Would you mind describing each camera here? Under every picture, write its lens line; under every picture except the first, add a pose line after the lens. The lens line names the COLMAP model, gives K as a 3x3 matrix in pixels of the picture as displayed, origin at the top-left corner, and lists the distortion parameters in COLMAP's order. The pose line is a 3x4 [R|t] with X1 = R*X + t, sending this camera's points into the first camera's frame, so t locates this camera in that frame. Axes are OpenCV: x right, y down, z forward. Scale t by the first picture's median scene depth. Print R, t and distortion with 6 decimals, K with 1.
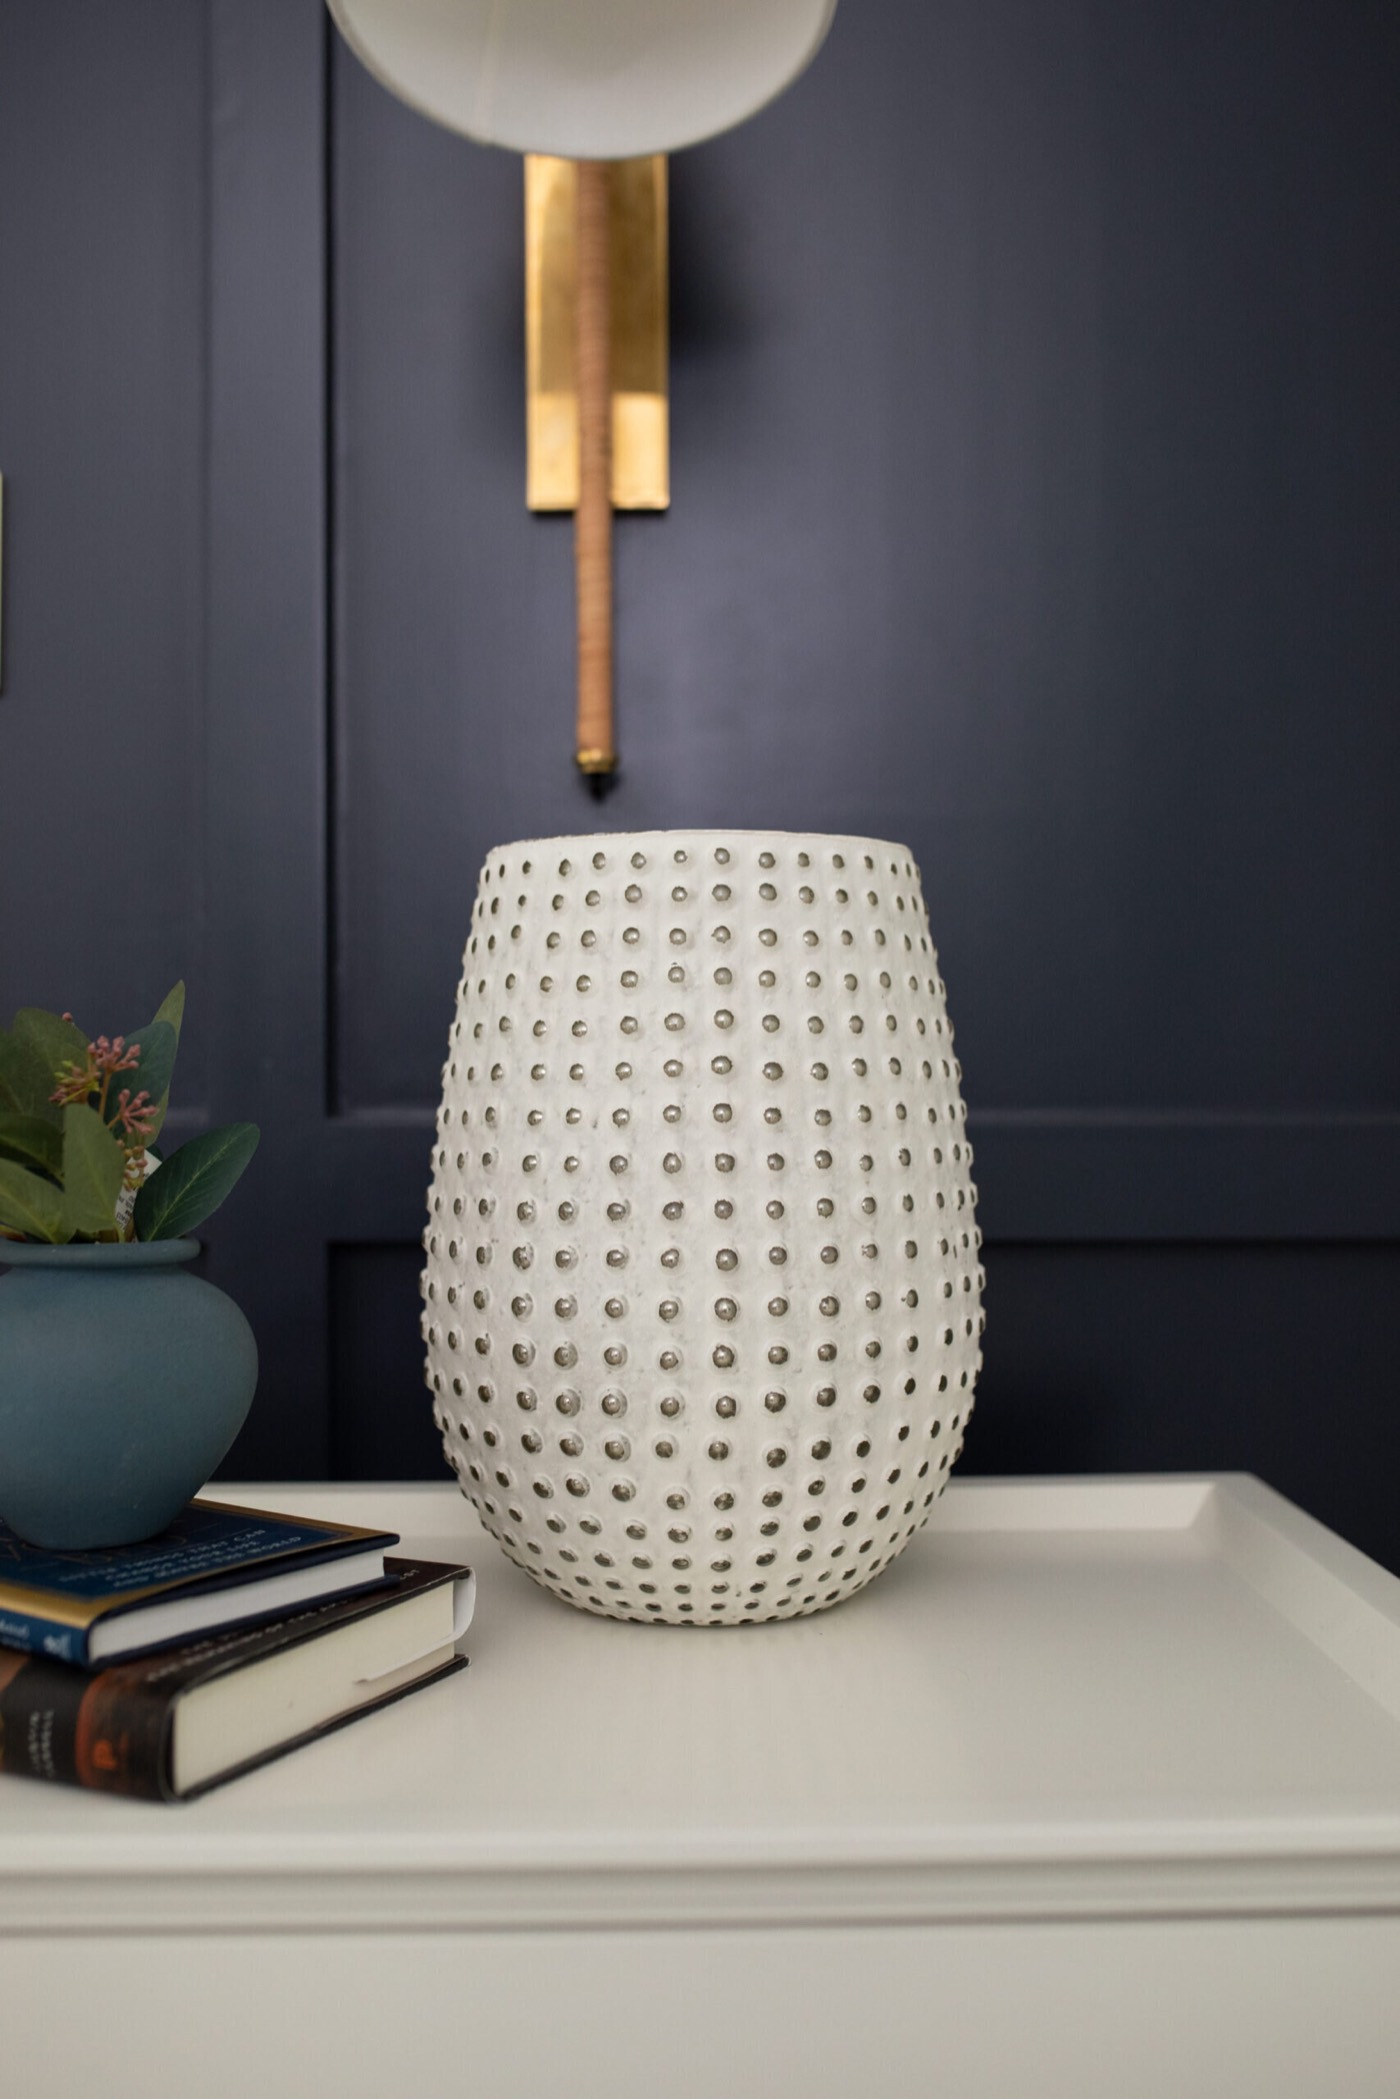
lens RADIAL K [[2077.8, 0, 700.0], [0, 2077.8, 1049.5], [0, 0, 1]] dist [-0.003956, -0.006841]
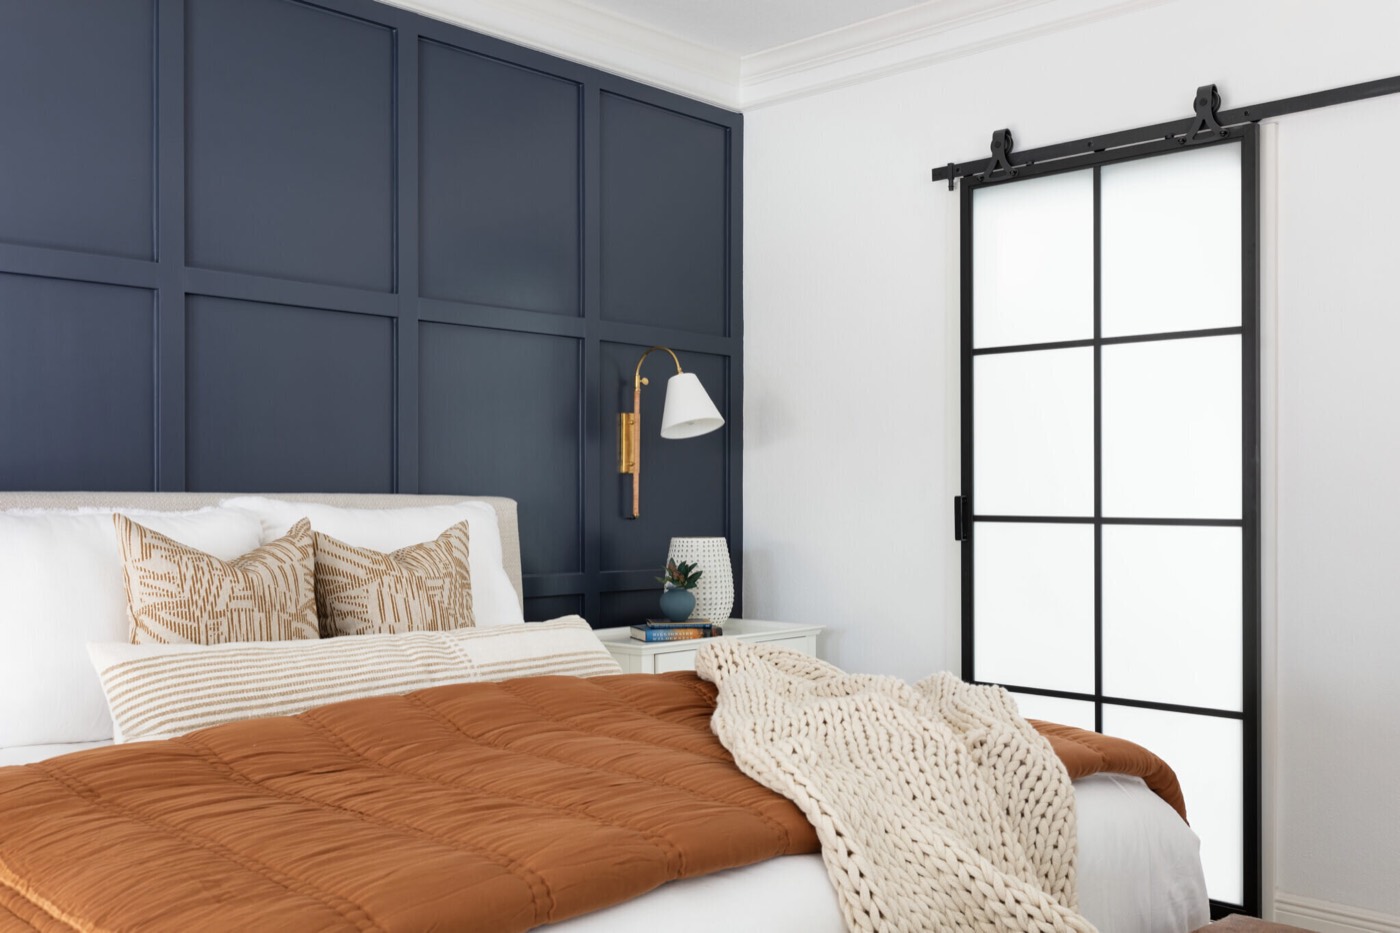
lens RADIAL K [[1385.8, 0, 759.7], [0, 1385.8, 492.7], [0, 0, 1]] dist [-0.003956, -0.006841]
pose [[0.662346, 0.009636, 0.749136, -4.317595], [-0.006258, 0.999954, -0.007330, -0.258731], [-0.749172, 0.000167, 0.662376, -3.038664]]
